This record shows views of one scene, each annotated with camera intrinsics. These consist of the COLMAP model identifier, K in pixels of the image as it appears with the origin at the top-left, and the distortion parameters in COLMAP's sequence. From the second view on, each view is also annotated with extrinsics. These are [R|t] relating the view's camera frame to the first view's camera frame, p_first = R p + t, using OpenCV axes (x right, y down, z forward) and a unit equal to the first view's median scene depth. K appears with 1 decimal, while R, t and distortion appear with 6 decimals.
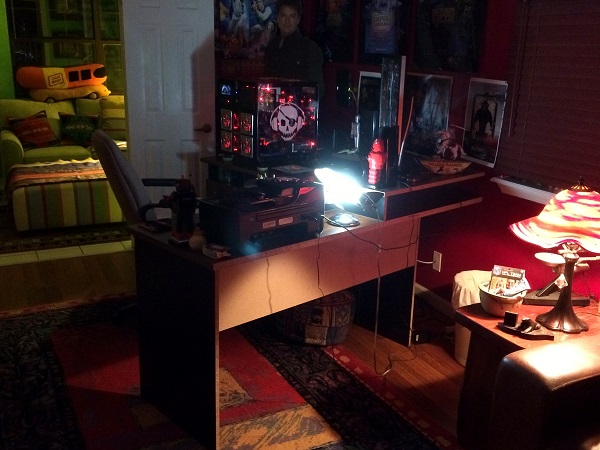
lens RADIAL K [[641.3, 0, 300.0], [0, 641.3, 225.0], [0, 0, 1]] dist [0.023679, 0.020532]
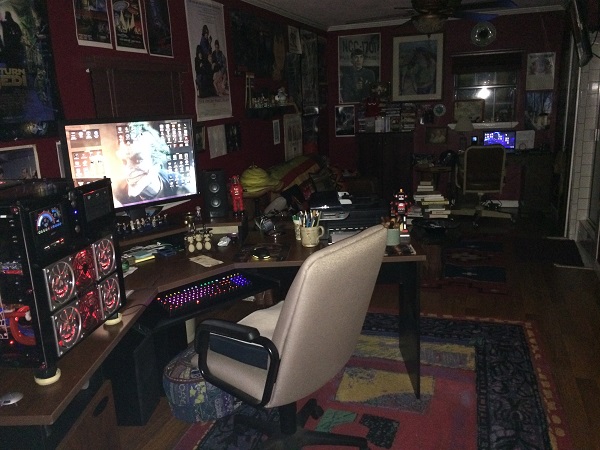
lens RADIAL K [[517.5, 0, 300.0], [0, 517.5, 225.0], [0, 0, 1]] dist [0.112427, -0.163577]
pose [[-0.707462, -0.158099, 0.688842, -0.500793], [0.217724, 0.878504, 0.425238, -0.331260], [-0.672380, 0.450817, -0.587086, 1.120304]]
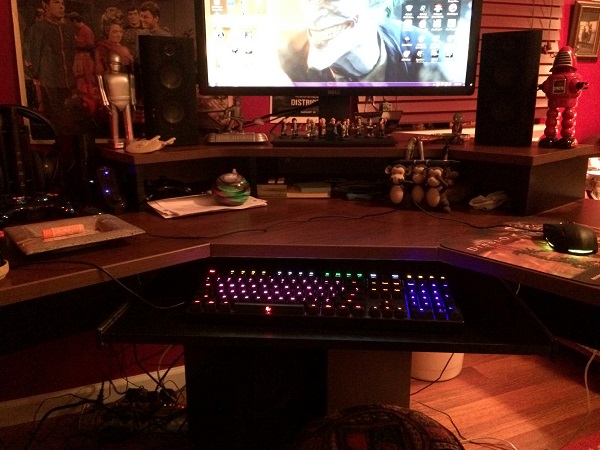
lens RADIAL K [[517.5, 0, 300.0], [0, 517.5, 225.0], [0, 0, 1]] dist [0.112427, -0.163577]
pose [[0.055405, -0.276106, 0.959529, -0.236288], [0.274665, 0.928143, 0.251215, -0.120099], [-0.959942, 0.249631, 0.127261, 0.847832]]
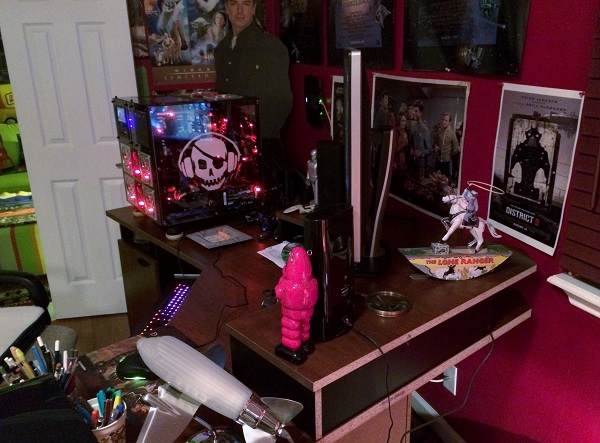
lens RADIAL K [[536.3, 0, 300.0], [0, 536.3, 221.5], [0, 0, 1]] dist [0.012147, -0.006200]
pose [[0.997089, -0.028302, -0.070802, 0.106870], [0.031199, 0.998706, 0.040160, -0.119297], [0.069574, -0.042252, 0.996682, 0.462631]]
